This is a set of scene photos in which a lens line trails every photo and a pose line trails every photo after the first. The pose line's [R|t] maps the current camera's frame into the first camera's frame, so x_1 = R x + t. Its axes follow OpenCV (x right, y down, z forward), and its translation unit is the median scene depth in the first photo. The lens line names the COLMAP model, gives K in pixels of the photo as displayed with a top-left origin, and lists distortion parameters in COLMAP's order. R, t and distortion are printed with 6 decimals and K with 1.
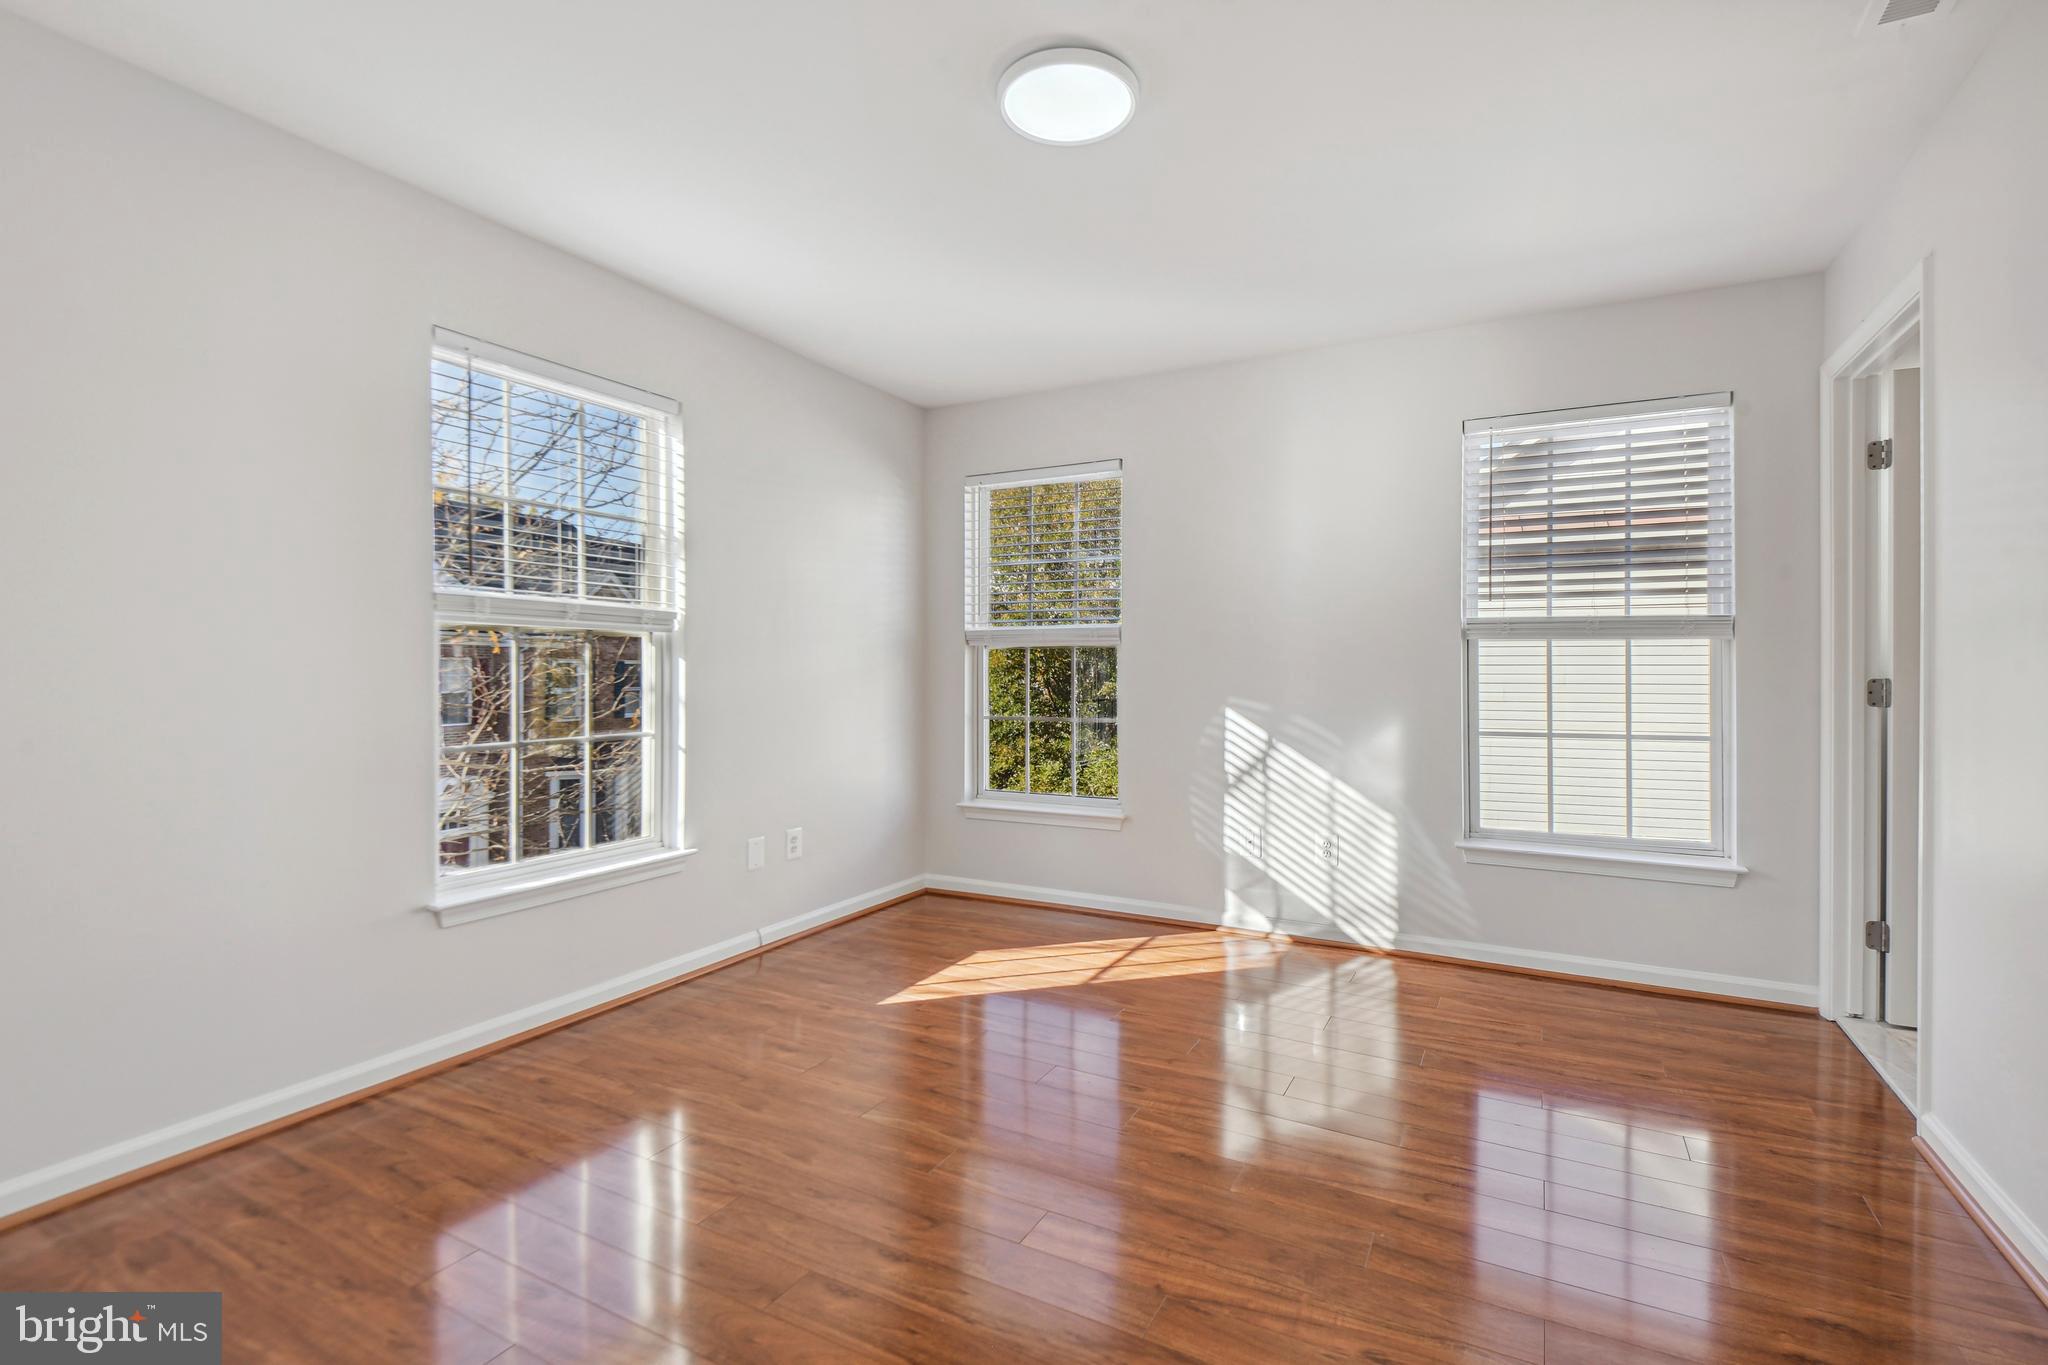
lens RADIAL K [[886.0, 0, 1030.5], [0, 886.0, 634.0], [0, 0, 1]] dist [0.000027, -0.000261]
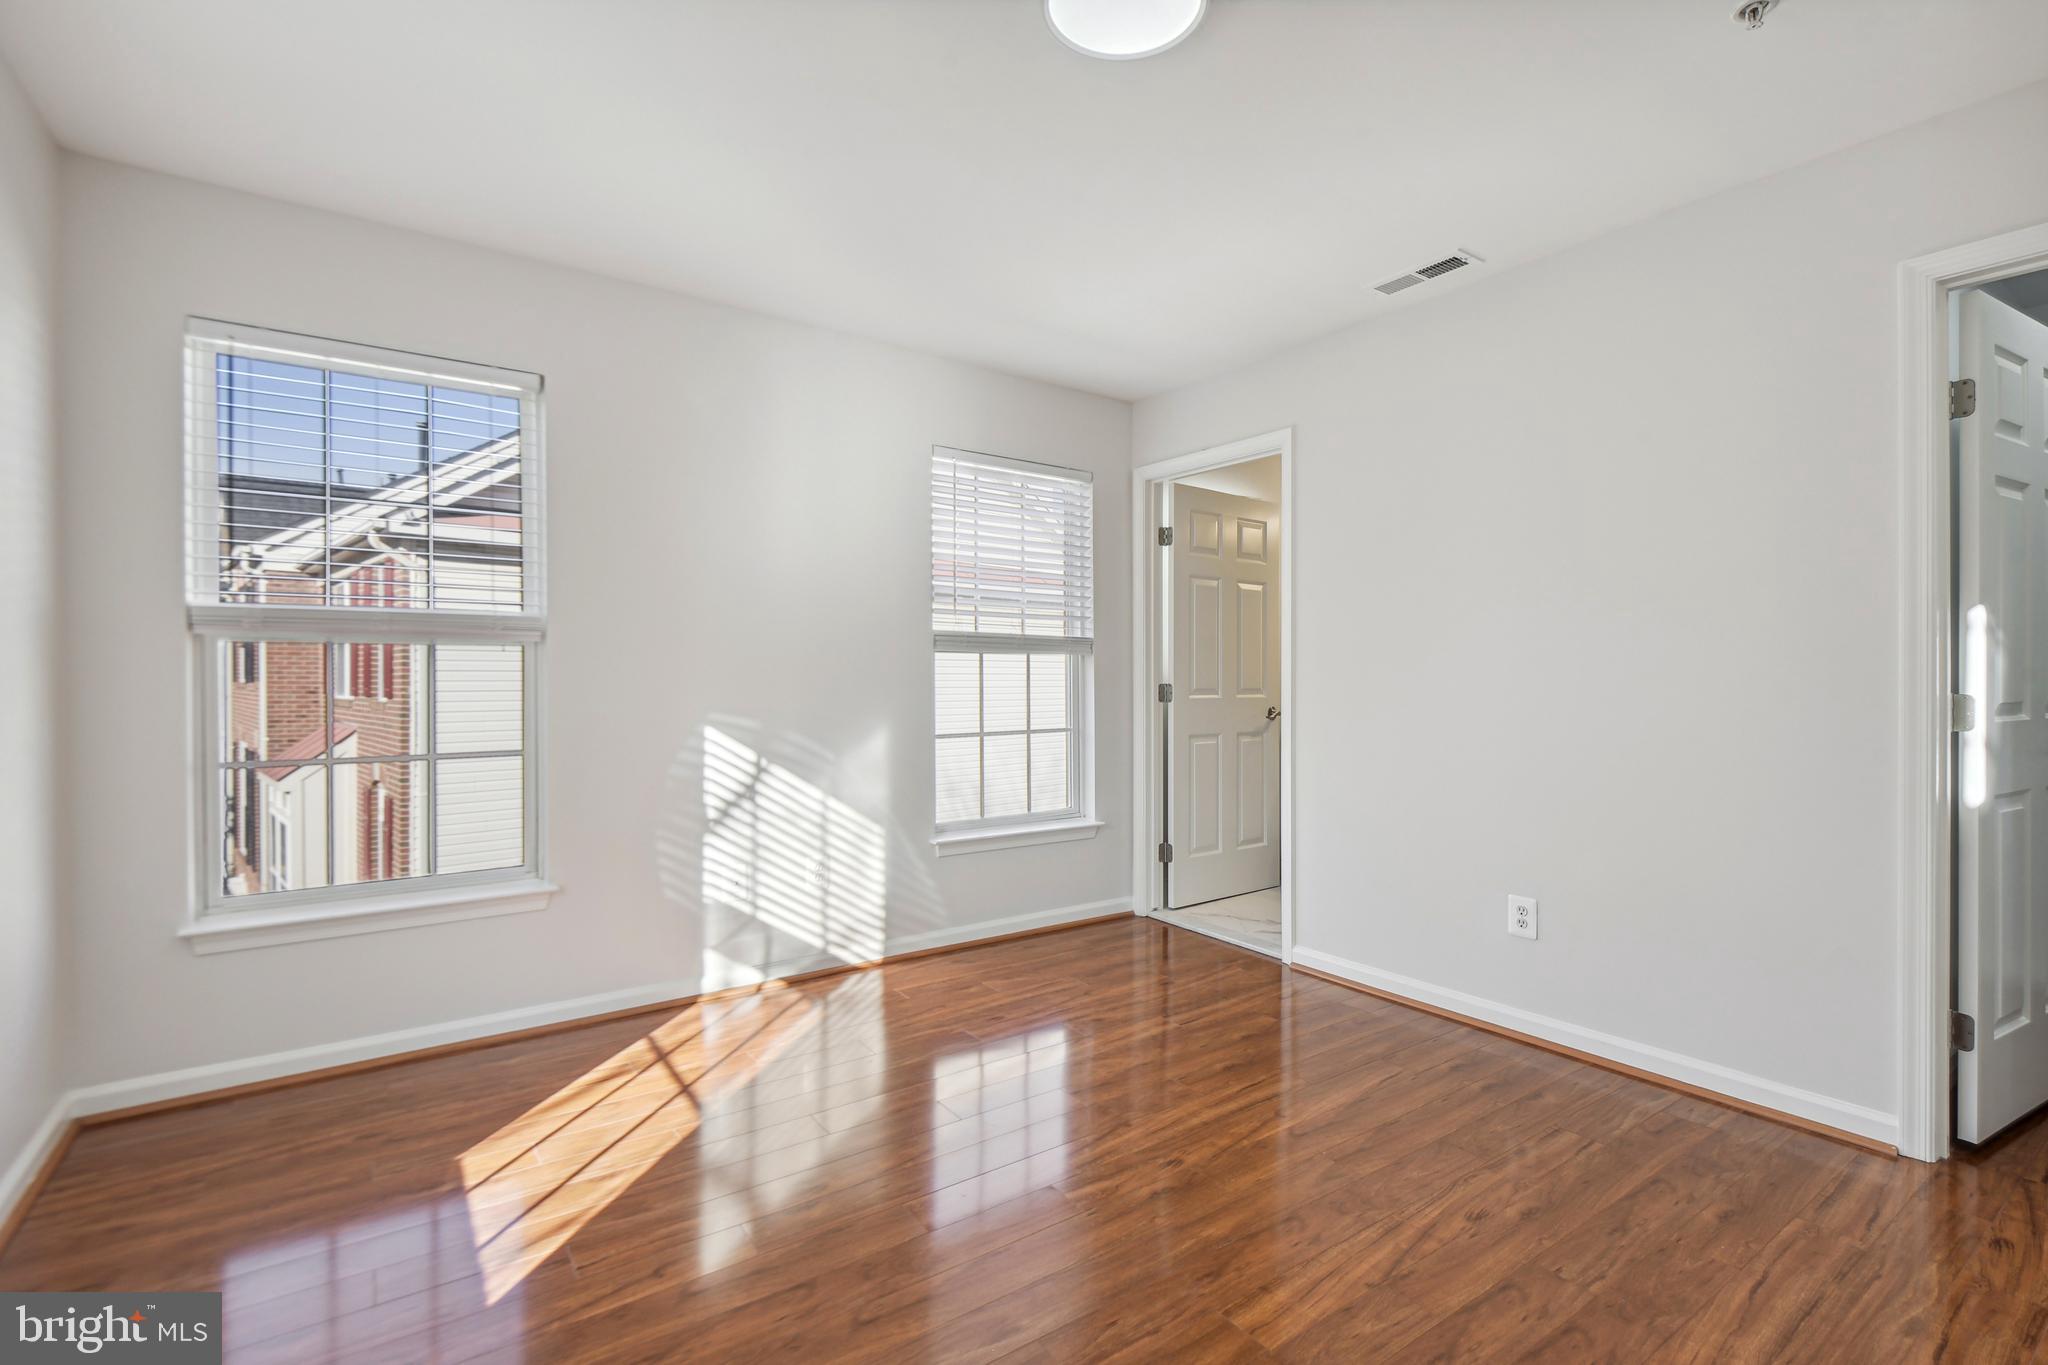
lens RADIAL K [[937.3, 0, 1030.7], [0, 937.3, 658.5], [0, 0, 1]] dist [-0.030772, -0.000436]
pose [[0.425880, 0.008463, 0.904740, -0.454209], [-0.042917, 0.999020, 0.010857, -0.000742], [-0.903761, -0.043452, 0.425826, 0.398421]]
